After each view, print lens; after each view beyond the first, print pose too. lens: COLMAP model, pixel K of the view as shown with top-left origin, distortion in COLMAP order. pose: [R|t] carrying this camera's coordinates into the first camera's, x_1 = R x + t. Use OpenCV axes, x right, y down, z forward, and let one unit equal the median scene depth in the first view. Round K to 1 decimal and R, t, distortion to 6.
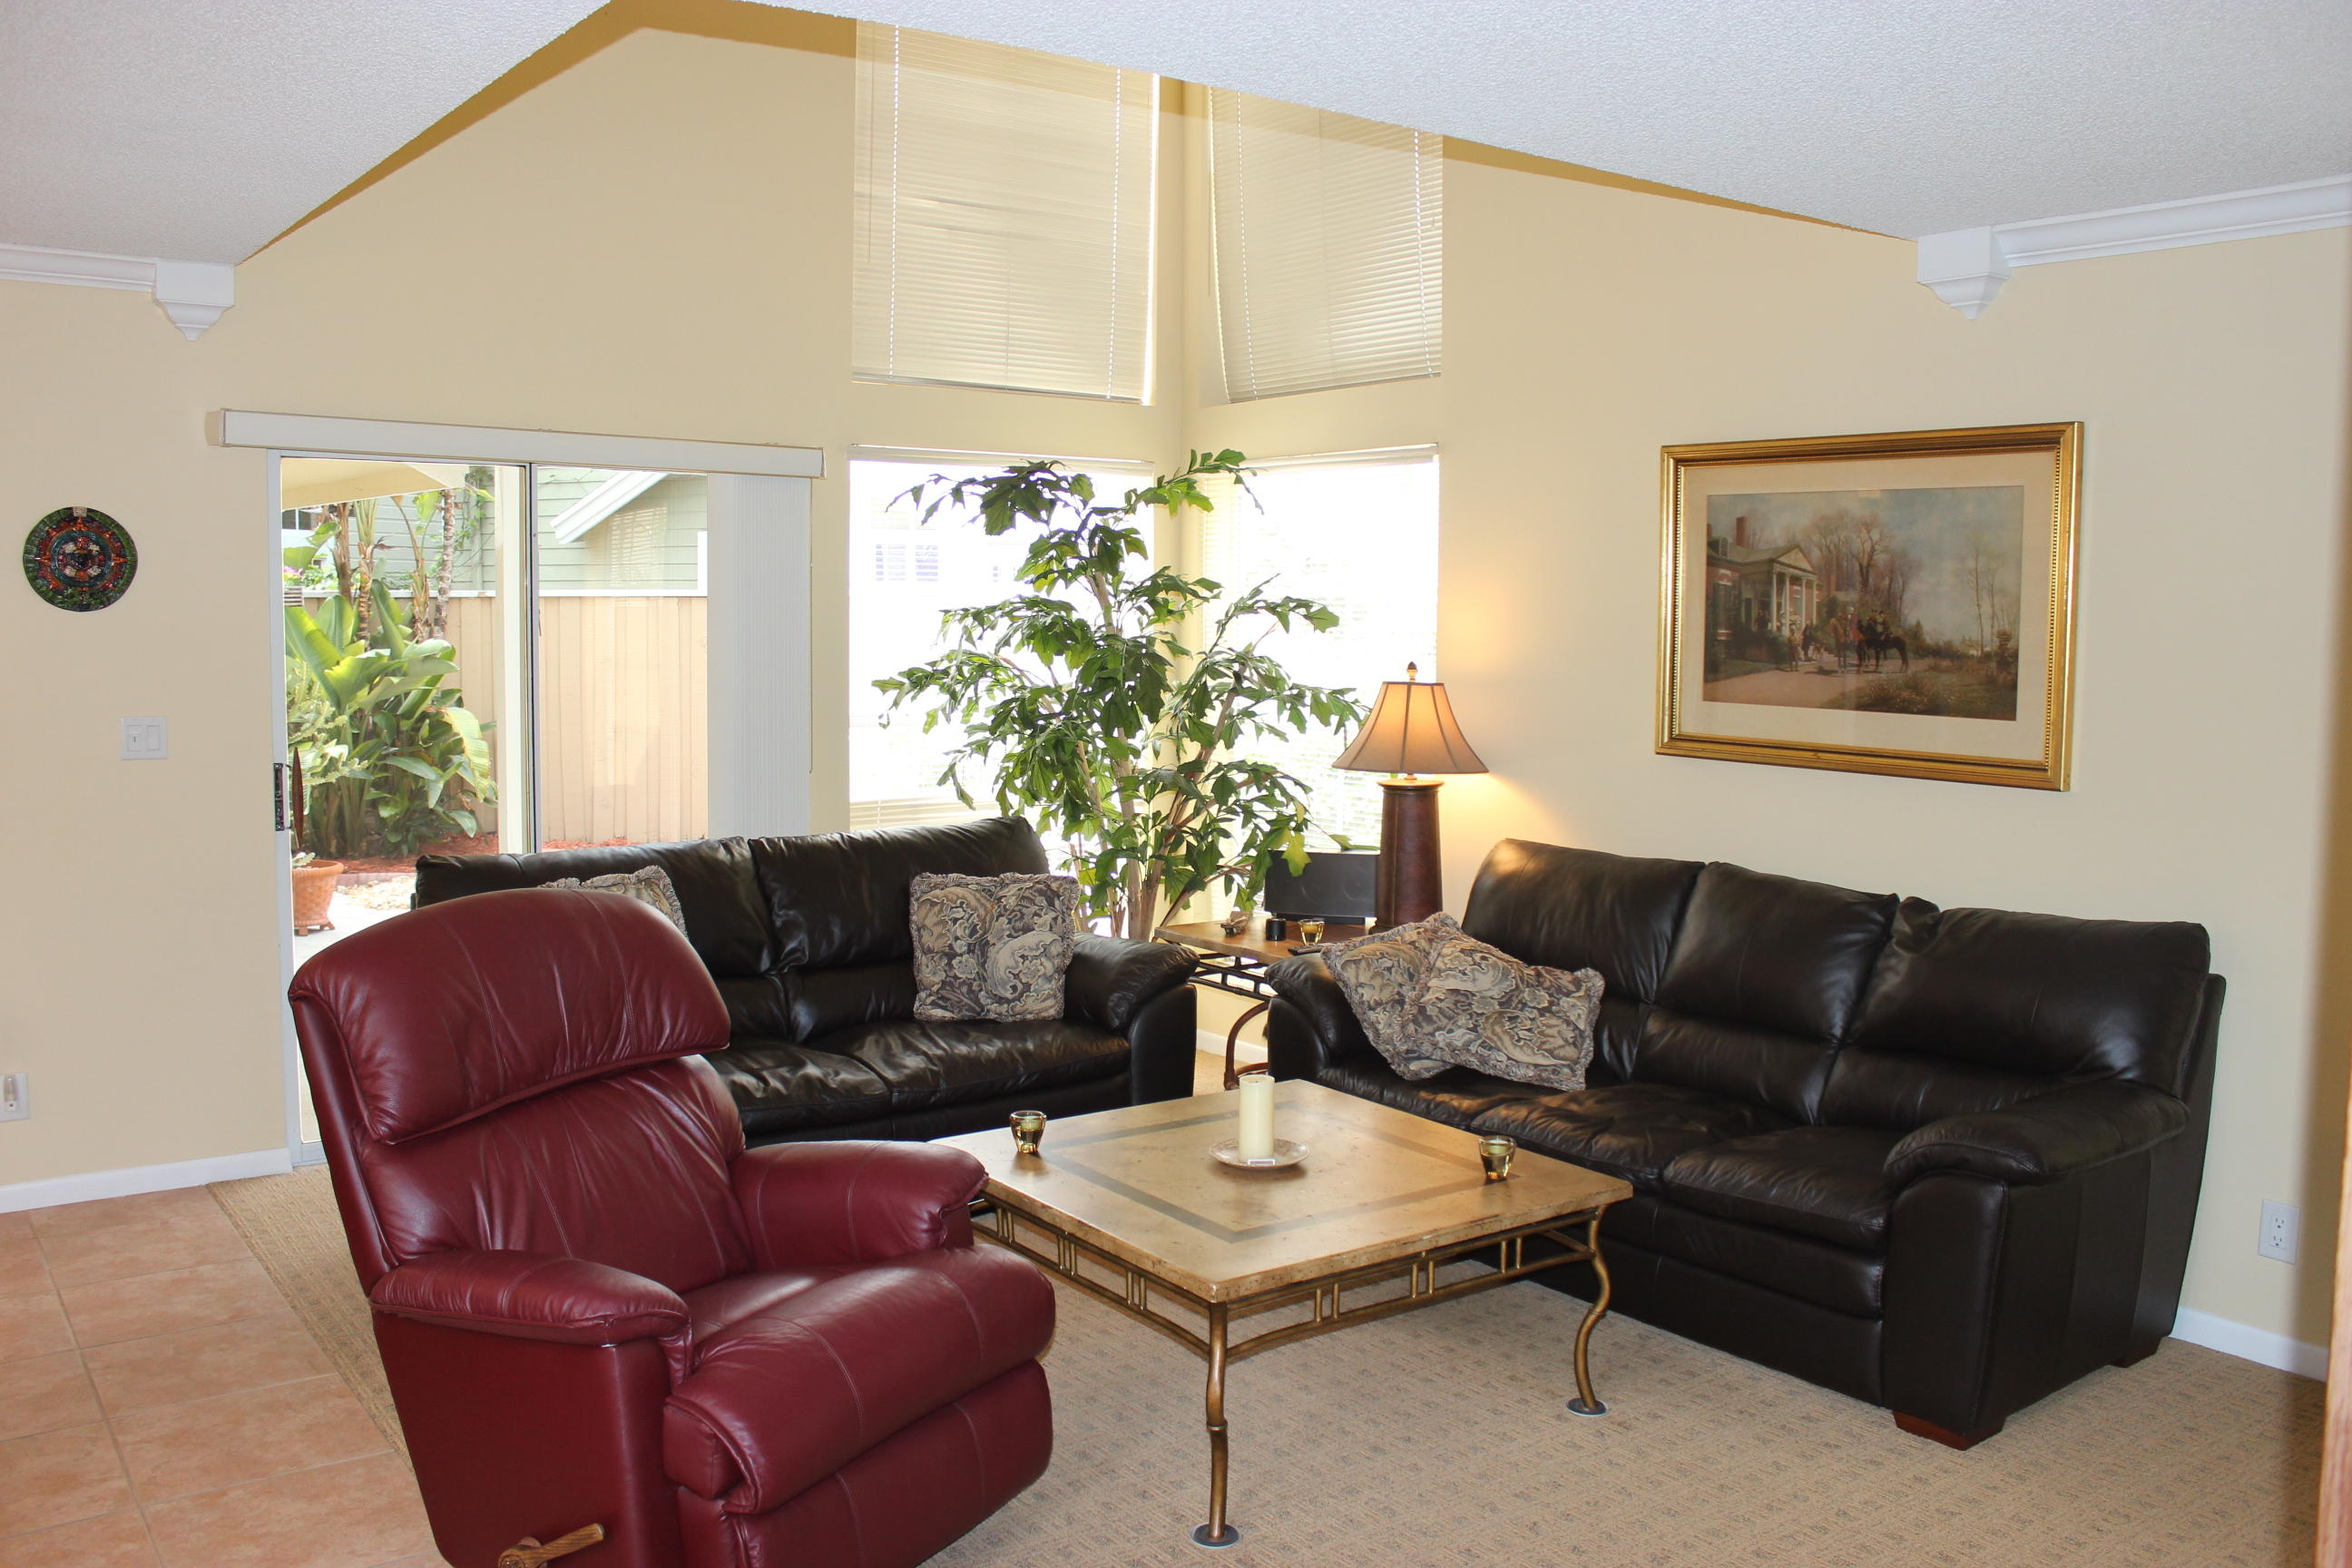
lens RADIAL K [[1975.3, 0, 1184.3], [0, 1975.3, 788.8], [0, 0, 1]] dist [-0.114487, 0.050421]
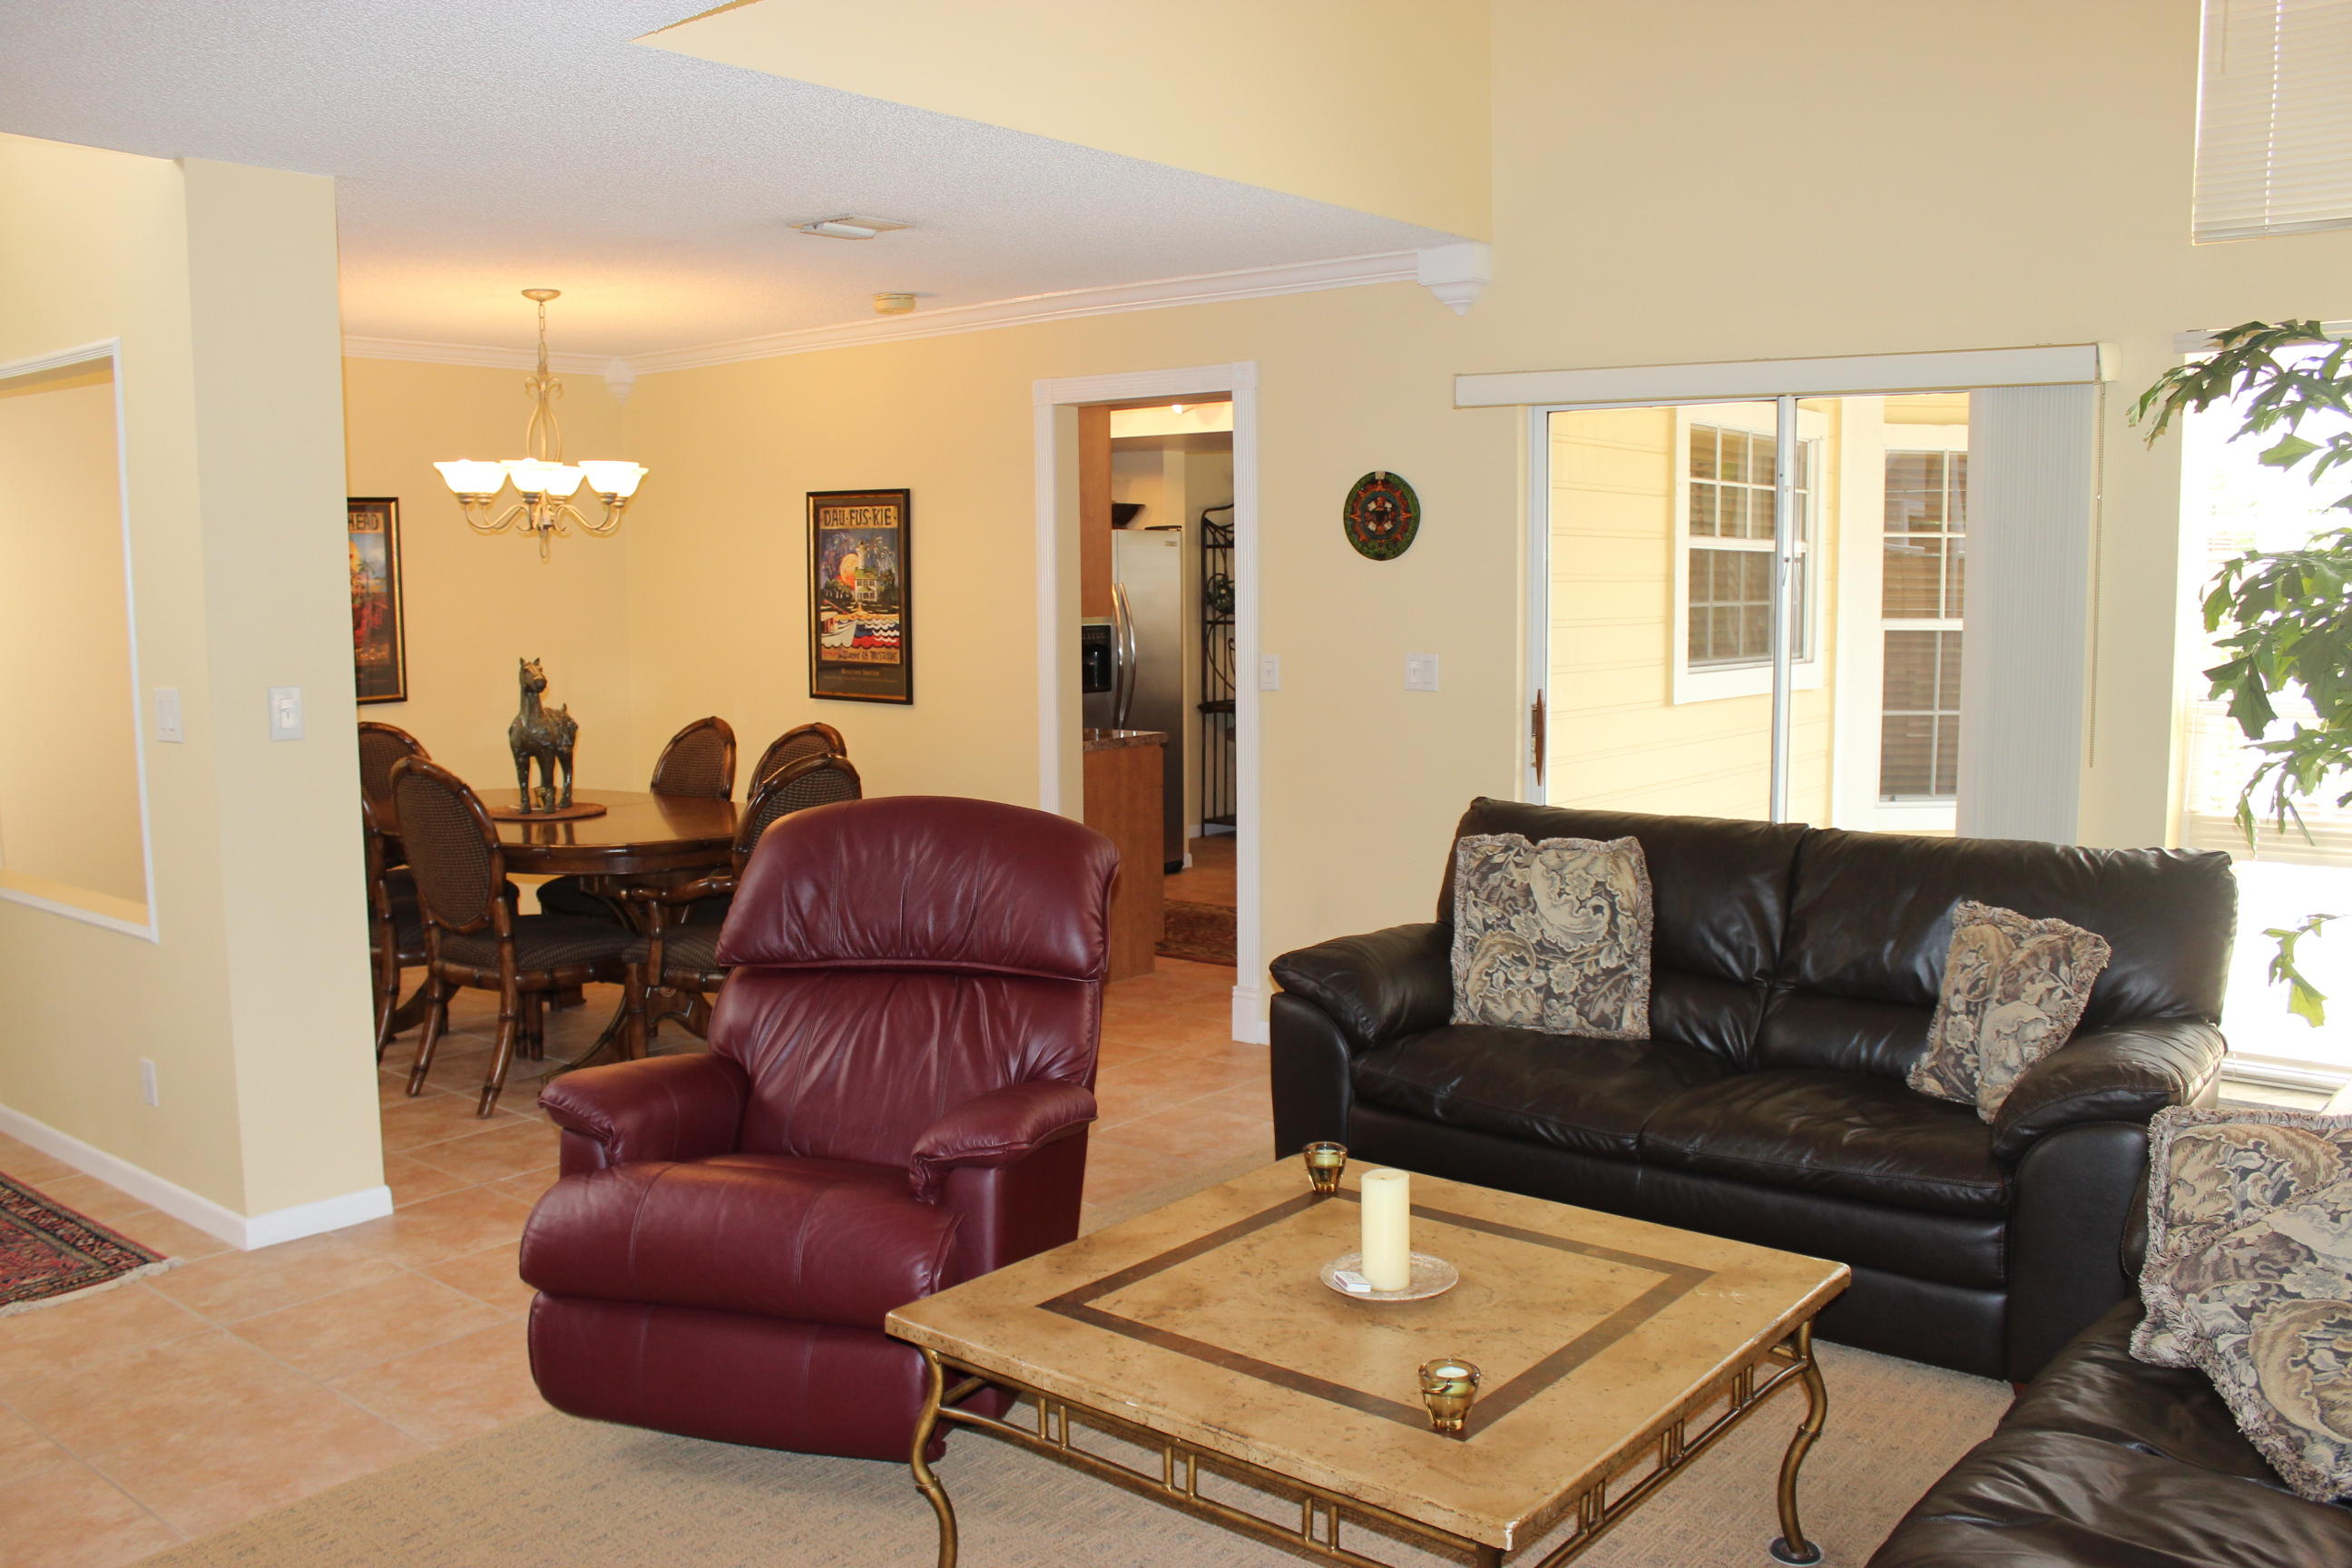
lens RADIAL K [[1975.3, 0, 1183.4], [0, 1975.3, 777.9], [0, 0, 1]] dist [-0.114487, 0.050421]
pose [[0.254024, 0.089246, -0.963072, 0.564857], [-0.082467, 0.994106, 0.070370, -0.035649], [0.963676, 0.061546, 0.259886, 0.579570]]
